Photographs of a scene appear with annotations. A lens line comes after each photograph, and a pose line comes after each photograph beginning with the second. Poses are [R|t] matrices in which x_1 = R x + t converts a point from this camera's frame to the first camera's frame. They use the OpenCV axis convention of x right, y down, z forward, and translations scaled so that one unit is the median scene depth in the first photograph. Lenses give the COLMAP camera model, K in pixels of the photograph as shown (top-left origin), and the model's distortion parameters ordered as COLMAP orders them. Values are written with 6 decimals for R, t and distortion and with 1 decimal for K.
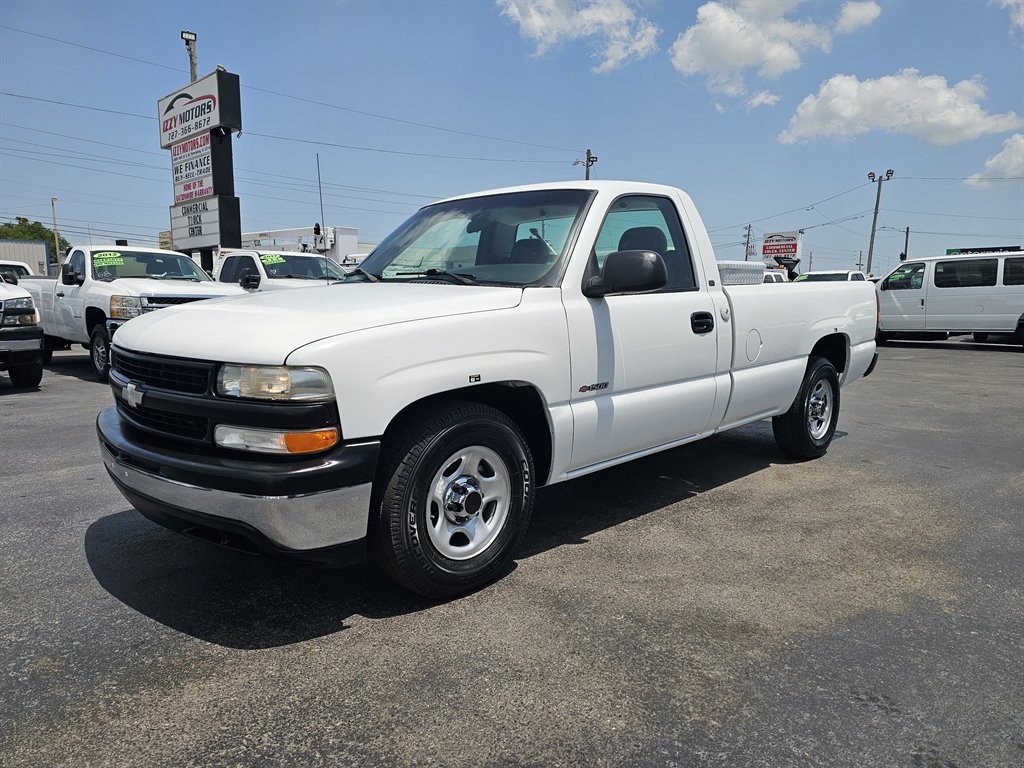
lens RADIAL K [[687.6, 0, 507.1], [0, 687.6, 372.6], [0, 0, 1]] dist [0.071601, -0.064200]
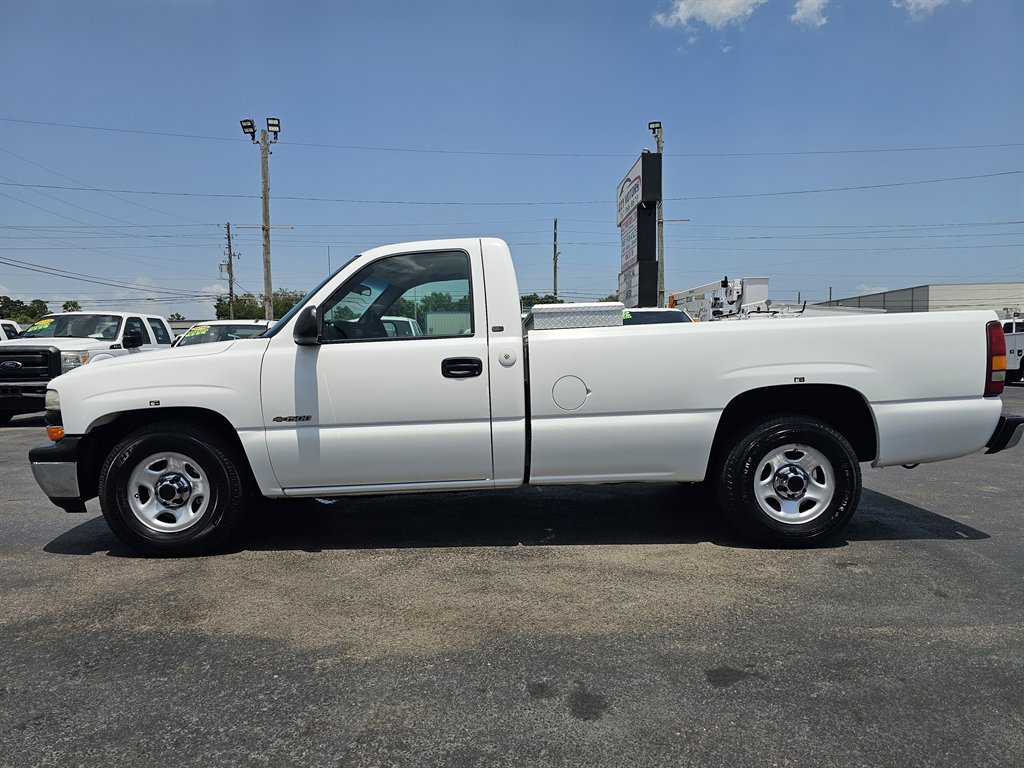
lens RADIAL K [[687.6, 0, 507.1], [0, 687.6, 372.6], [0, 0, 1]] dist [0.071601, -0.064200]
pose [[0.708842, 0.003133, -0.705360, 1.049530], [-0.057059, 0.996968, -0.052913, -0.014310], [0.703055, 0.077754, 0.706871, 0.331158]]
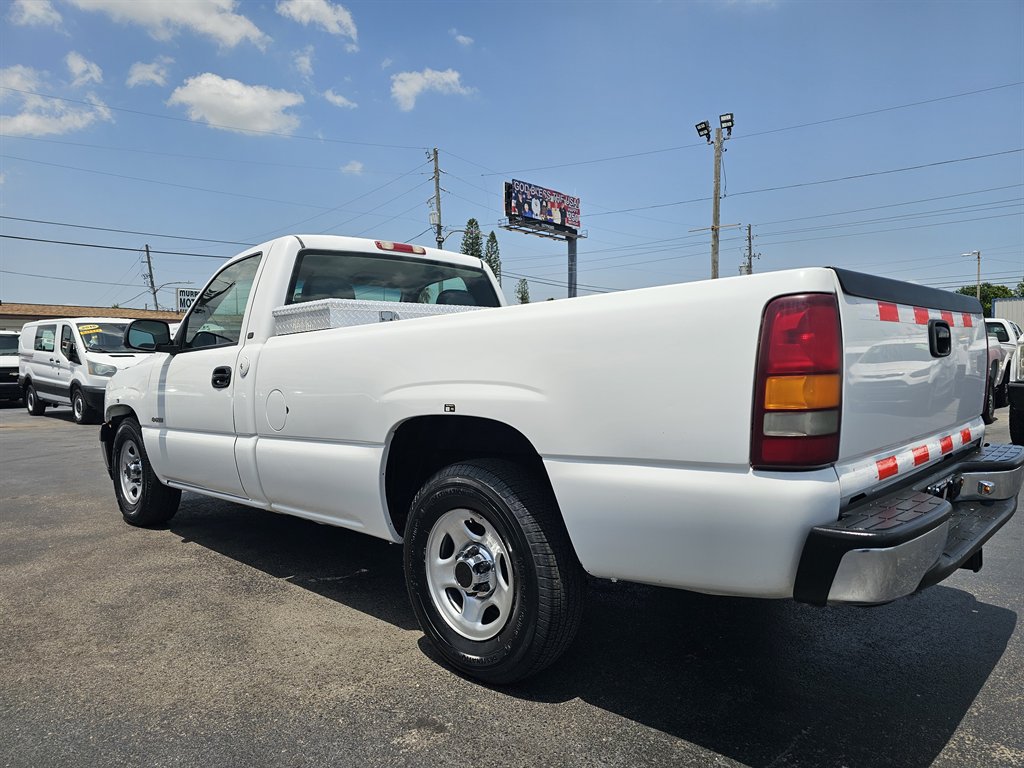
lens RADIAL K [[687.6, 0, 507.1], [0, 687.6, 372.6], [0, 0, 1]] dist [0.071601, -0.064200]
pose [[0.006190, 0.009787, -0.999933, 1.271548], [-0.092783, 0.995644, 0.009170, -0.125862], [0.995667, 0.092720, 0.007071, 1.398139]]
